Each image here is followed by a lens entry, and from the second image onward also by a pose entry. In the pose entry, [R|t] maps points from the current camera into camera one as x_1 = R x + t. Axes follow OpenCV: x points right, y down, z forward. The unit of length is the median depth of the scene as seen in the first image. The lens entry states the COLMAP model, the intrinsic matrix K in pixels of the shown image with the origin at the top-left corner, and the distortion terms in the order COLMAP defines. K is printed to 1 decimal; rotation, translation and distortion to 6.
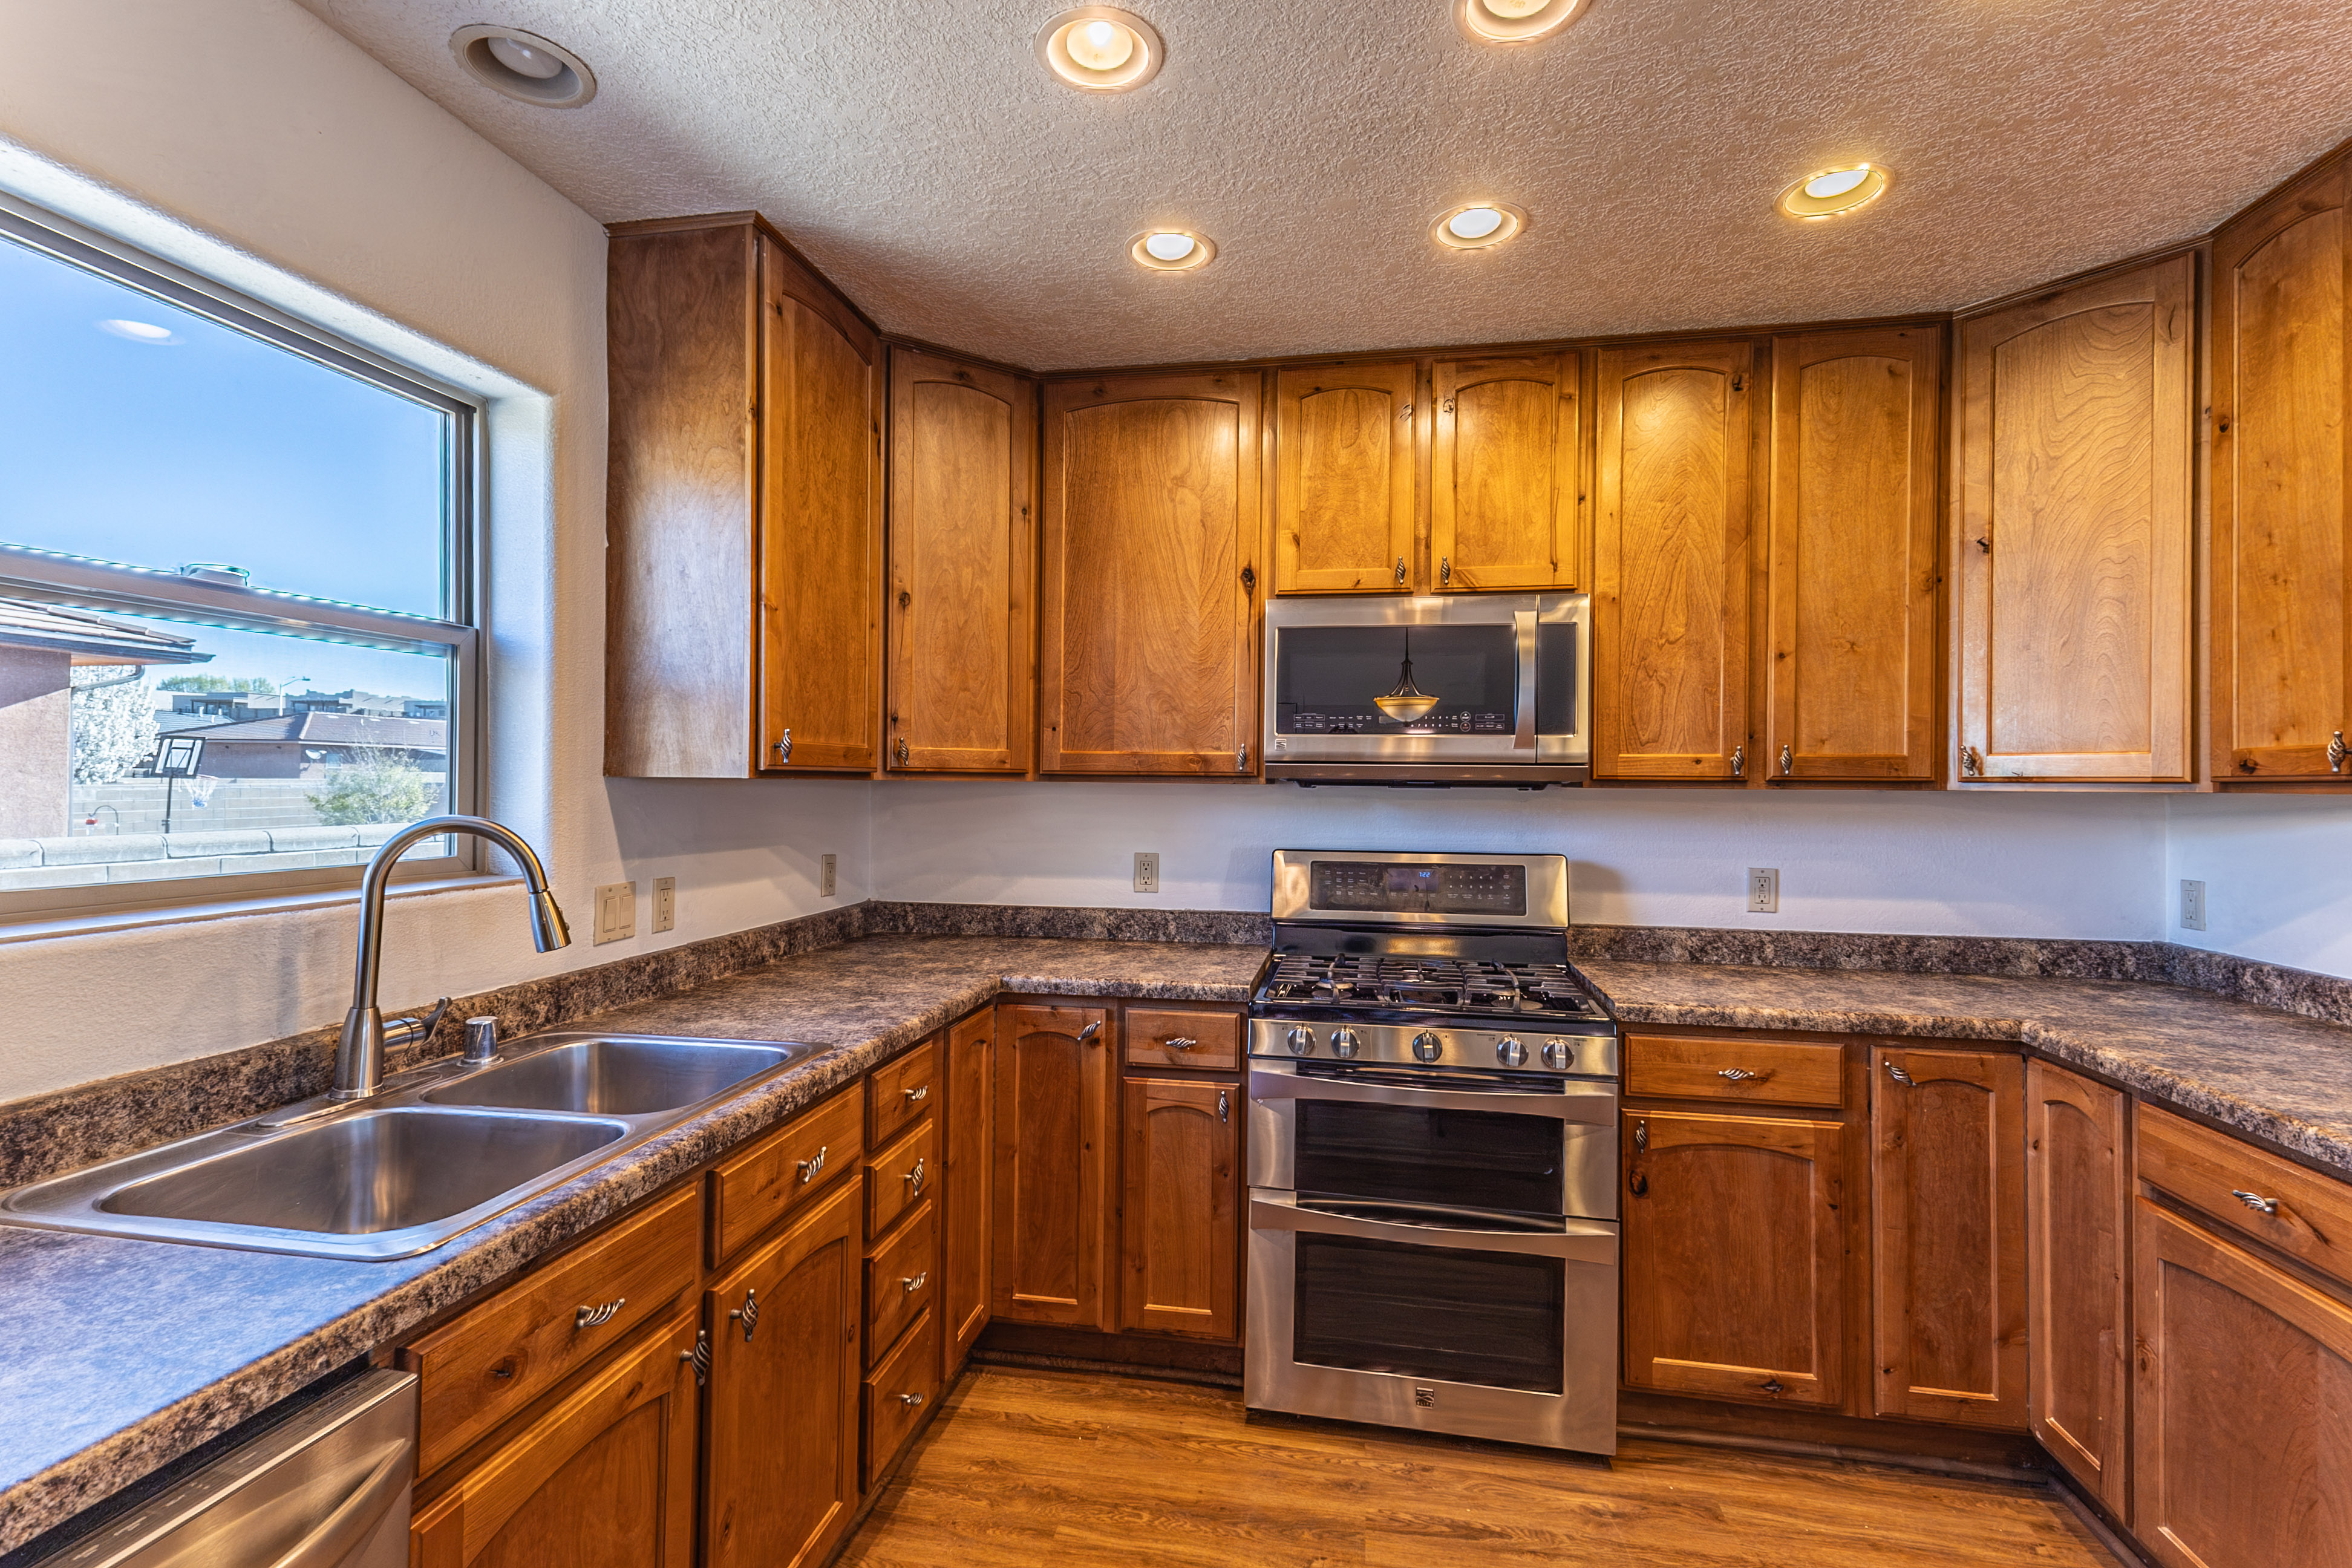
lens RADIAL K [[1071.2, 0, 1172.6], [0, 1071.2, 776.3], [0, 0, 1]] dist [0.024893, -0.005163]
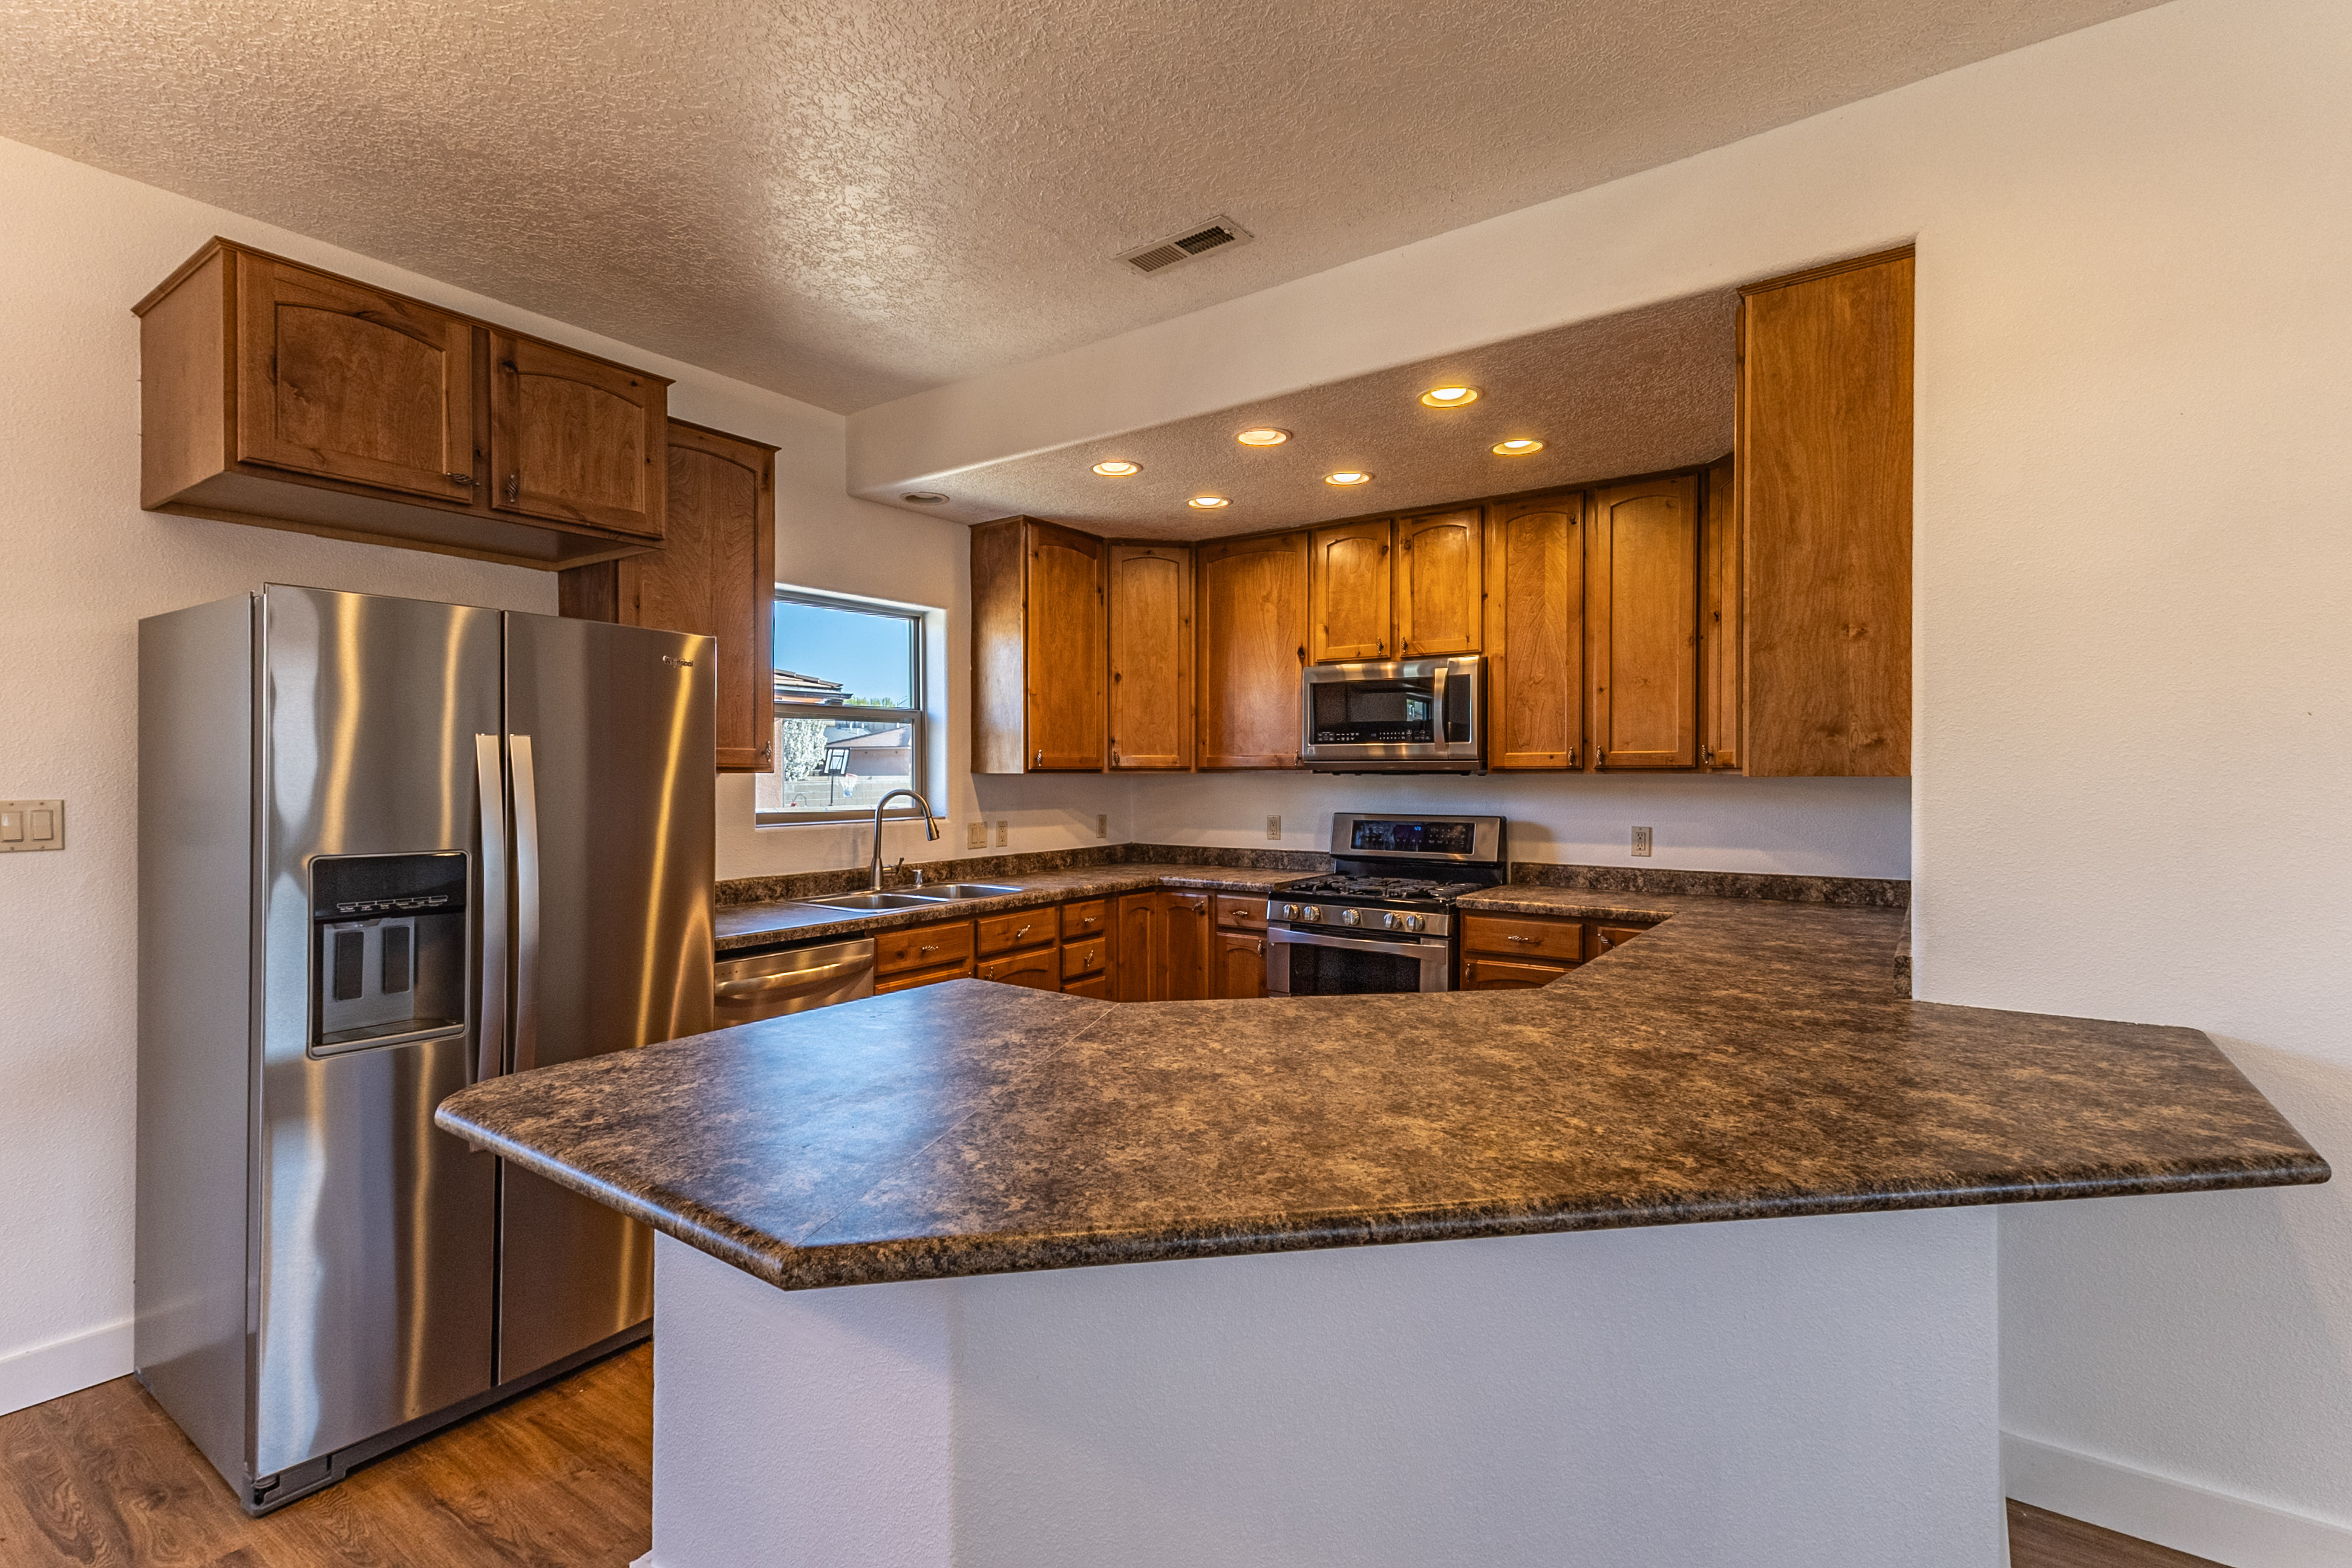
lens RADIAL K [[1071.2, 0, 1175.0], [0, 1071.2, 779.6], [0, 0, 1]] dist [0.024893, -0.005163]
pose [[0.906088, -0.006972, -0.423031, 0.677439], [0.012059, 0.999884, 0.009349, -0.002172], [0.422916, -0.013573, 0.906067, -0.708973]]
